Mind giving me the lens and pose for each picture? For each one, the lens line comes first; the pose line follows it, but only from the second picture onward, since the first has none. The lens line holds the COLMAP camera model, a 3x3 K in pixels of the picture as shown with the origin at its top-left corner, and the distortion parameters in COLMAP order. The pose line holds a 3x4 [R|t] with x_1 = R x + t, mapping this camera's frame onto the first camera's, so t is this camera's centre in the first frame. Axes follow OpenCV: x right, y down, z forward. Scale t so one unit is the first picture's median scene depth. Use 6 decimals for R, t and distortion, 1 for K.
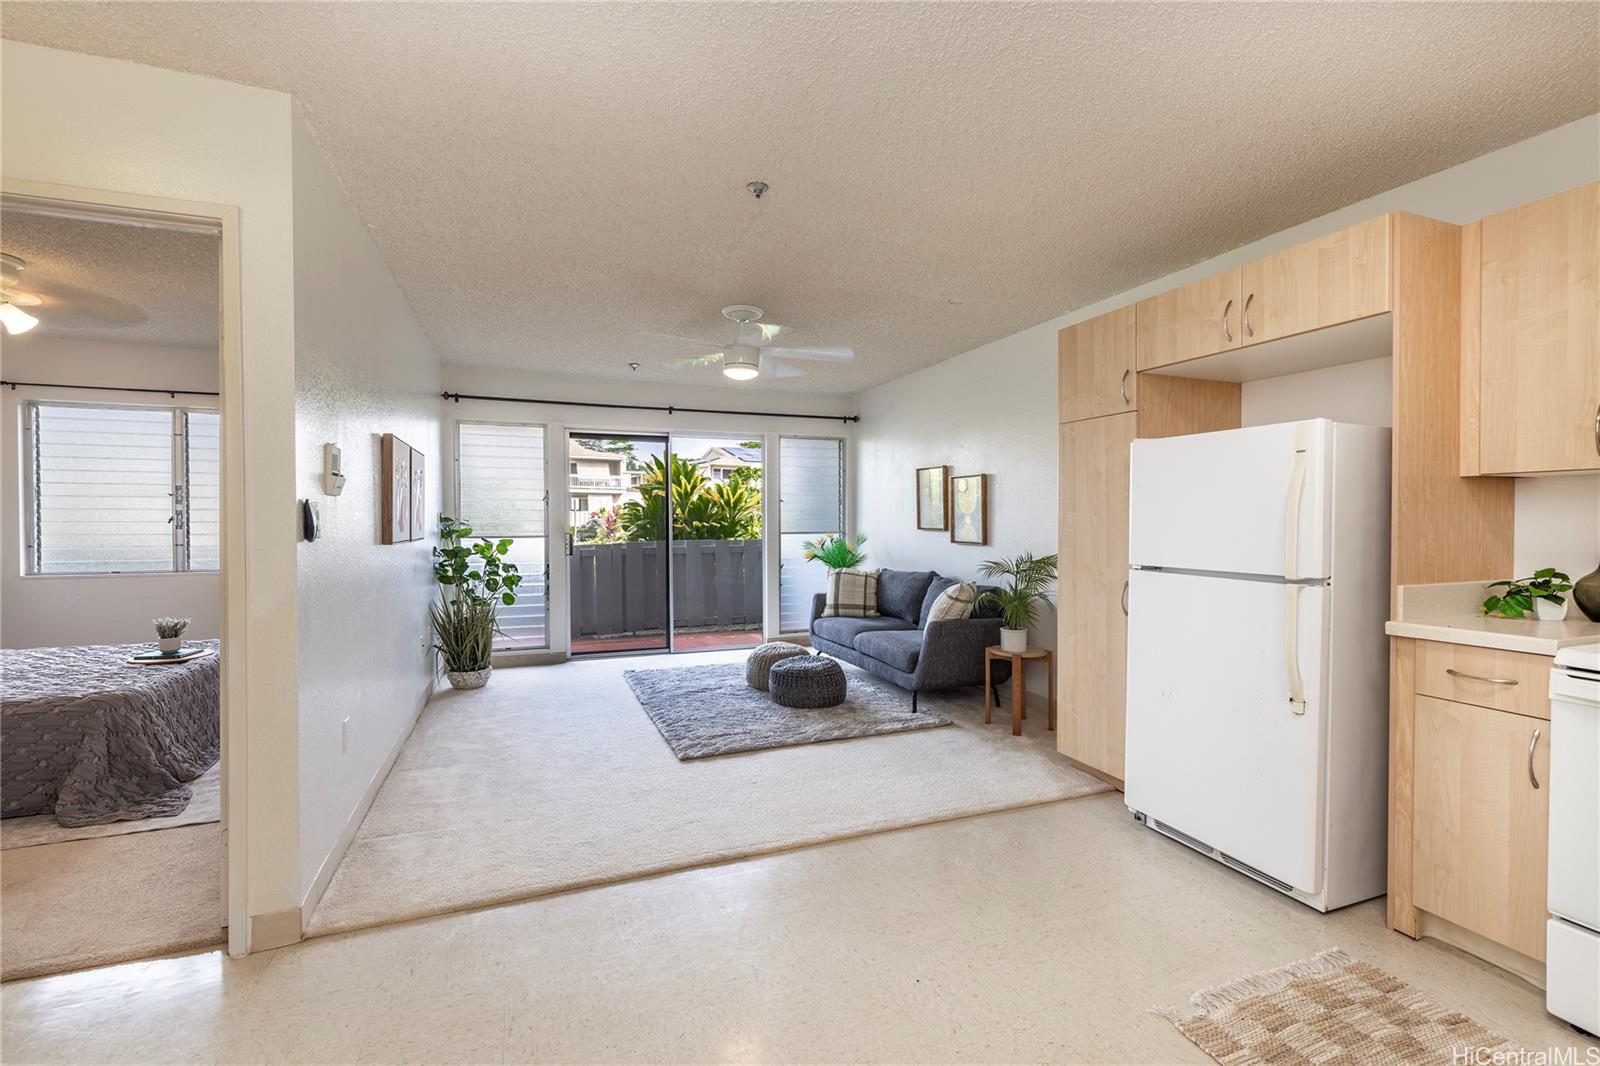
lens RADIAL K [[699.8, 0, 800.0], [0, 699.8, 533.0], [0, 0, 1]] dist [-0.001742, -0.000148]
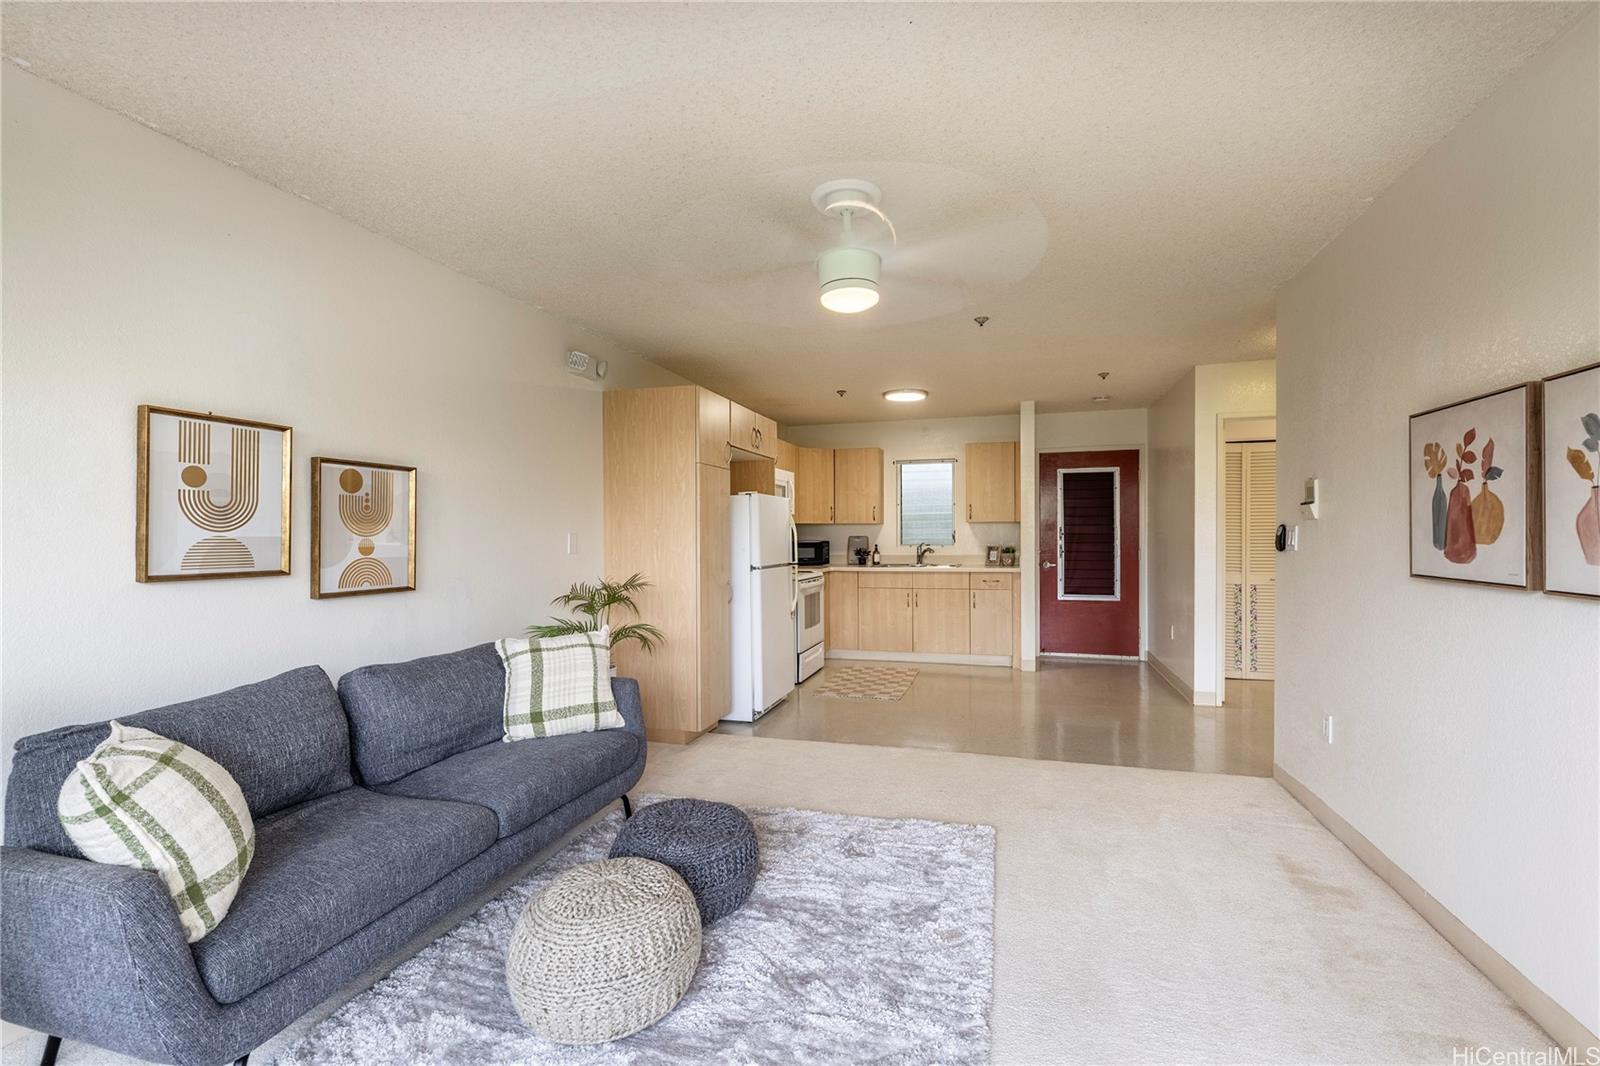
lens RADIAL K [[681.5, 0, 820.3], [0, 681.5, 538.6], [0, 0, 1]] dist [0.000339, -0.000027]
pose [[-0.803757, 0.002548, 0.594952, -0.298893], [0.019500, 0.999566, 0.022064, -0.027397], [-0.594638, 0.029336, -0.803458, 1.099858]]
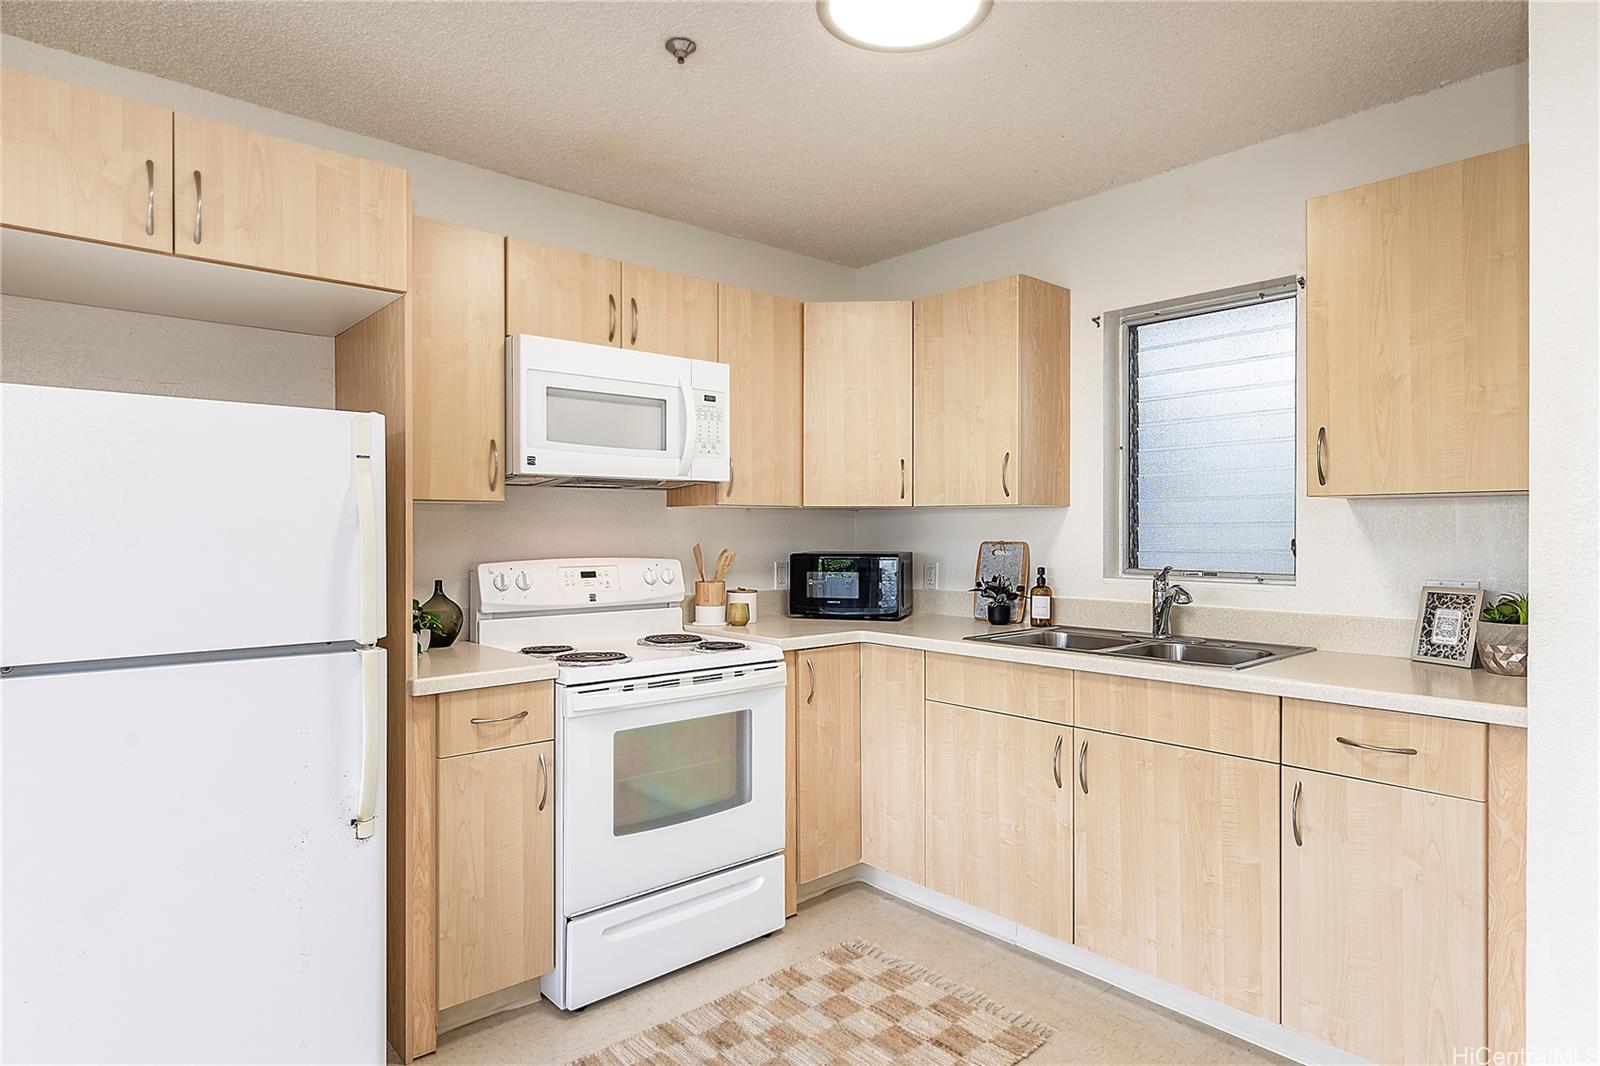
lens RADIAL K [[886.0, 0, 800.0], [0, 886.0, 533.0], [0, 0, 1]] dist [-0.000408, -0.000069]
pose [[-0.345642, -0.001683, 0.938365, -0.099426], [0.018928, 0.999782, 0.008765, -0.016310], [-0.938175, 0.020791, -0.345535, 0.352529]]
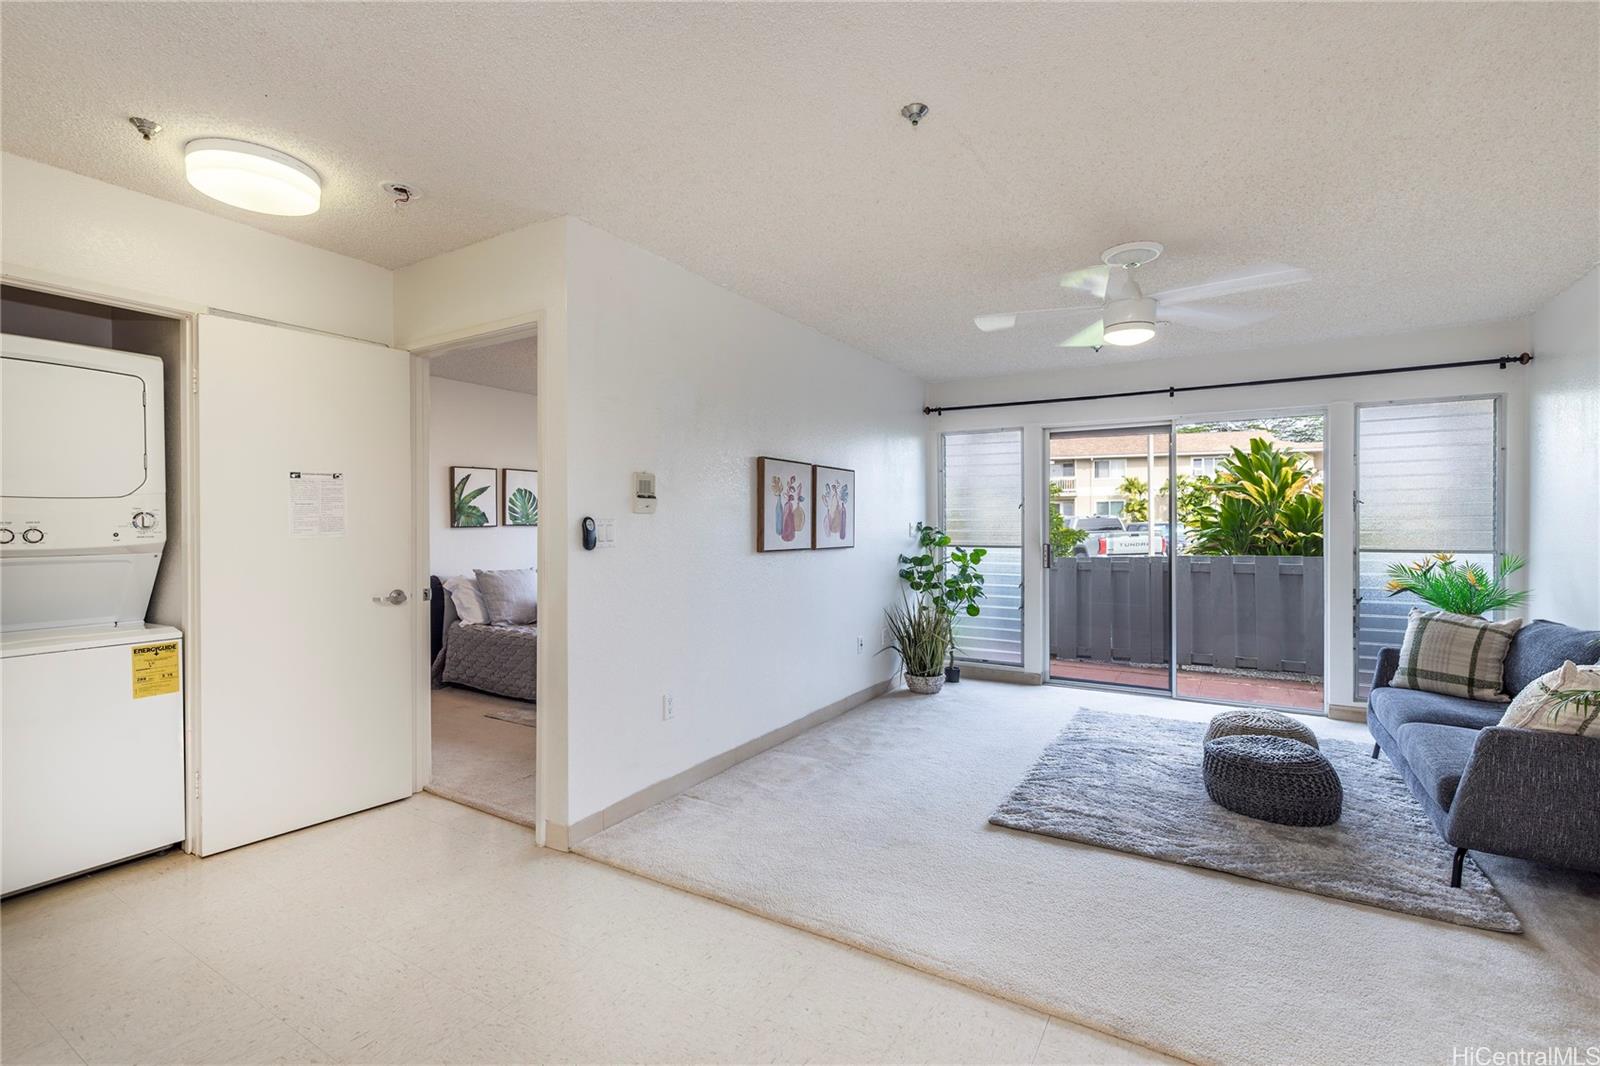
lens RADIAL K [[718.2, 0, 800.0], [0, 718.2, 533.0], [0, 0, 1]] dist [0.000707, 0.000138]
pose [[0.608452, 0.009735, -0.793531, 0.229577], [-0.015954, 0.999873, 0.000034, -0.009523], [0.793430, 0.012639, 0.608530, 0.189609]]
